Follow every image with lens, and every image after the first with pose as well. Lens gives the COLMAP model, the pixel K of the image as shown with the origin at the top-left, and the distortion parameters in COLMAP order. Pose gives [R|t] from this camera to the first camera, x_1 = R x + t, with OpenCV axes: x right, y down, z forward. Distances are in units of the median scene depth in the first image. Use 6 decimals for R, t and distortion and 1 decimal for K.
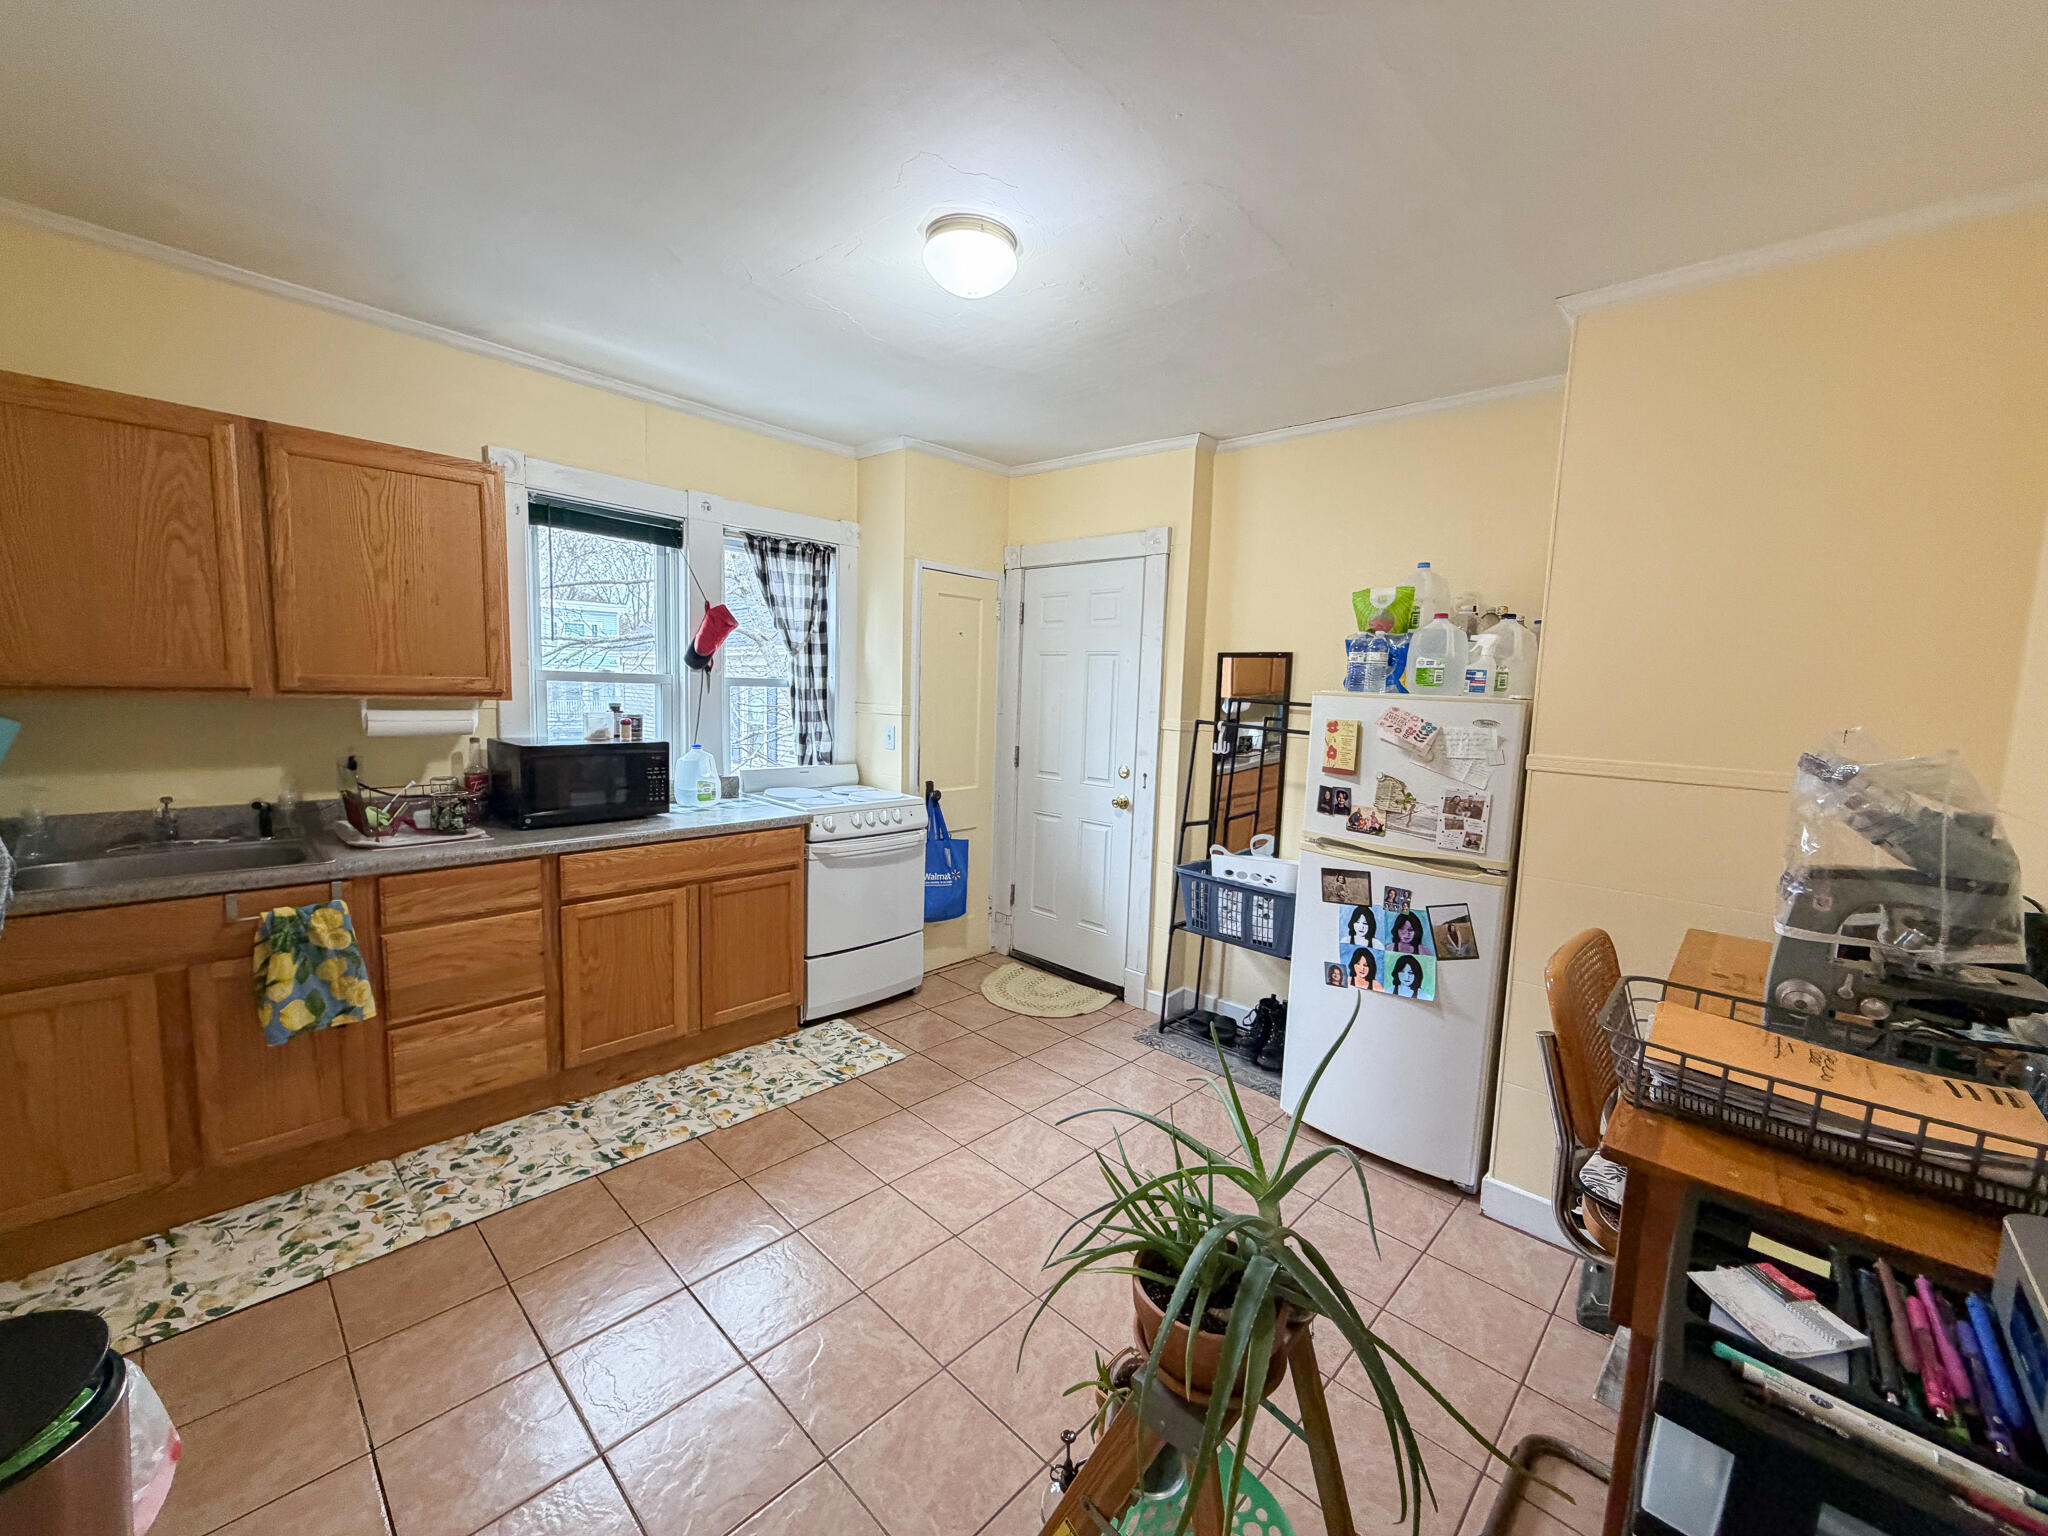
lens RADIAL K [[811.9, 0, 1023.5], [0, 811.9, 771.9], [0, 0, 1]] dist [0.002417, 0.000139]
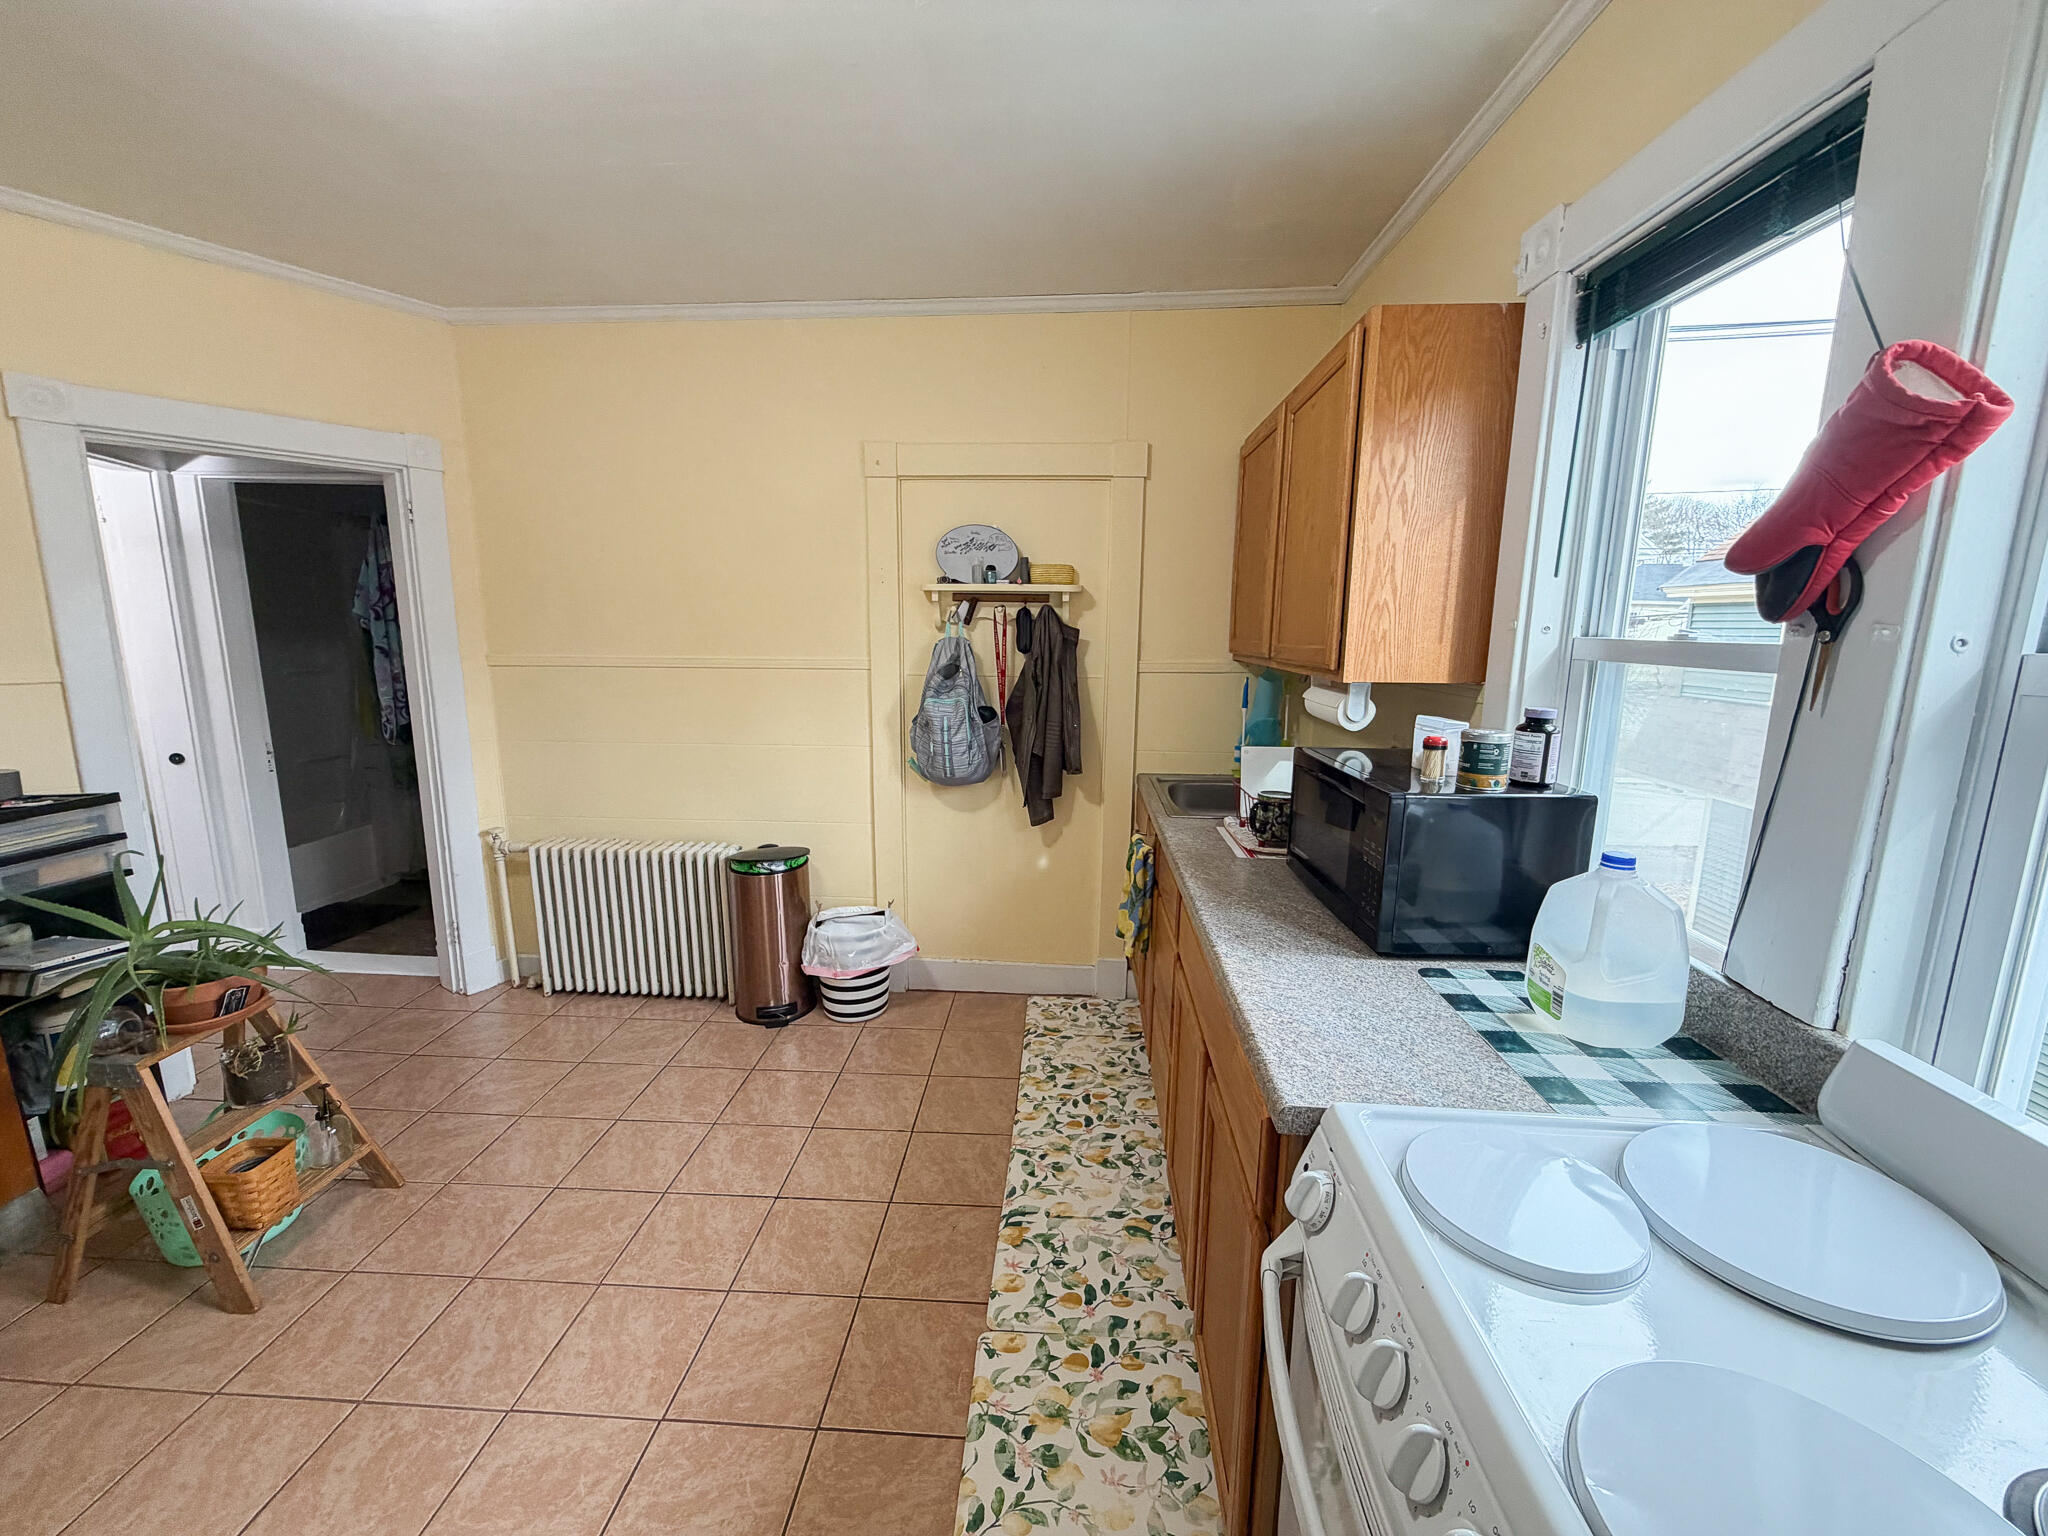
lens RADIAL K [[811.9, 0, 1025.0], [0, 811.9, 767.5], [0, 0, 1]] dist [0.002417, 0.000139]
pose [[-0.766521, 0.071569, -0.638219, -0.013368], [-0.104533, 0.966615, 0.233942, -0.171894], [0.633655, 0.246036, -0.733449, 1.520007]]
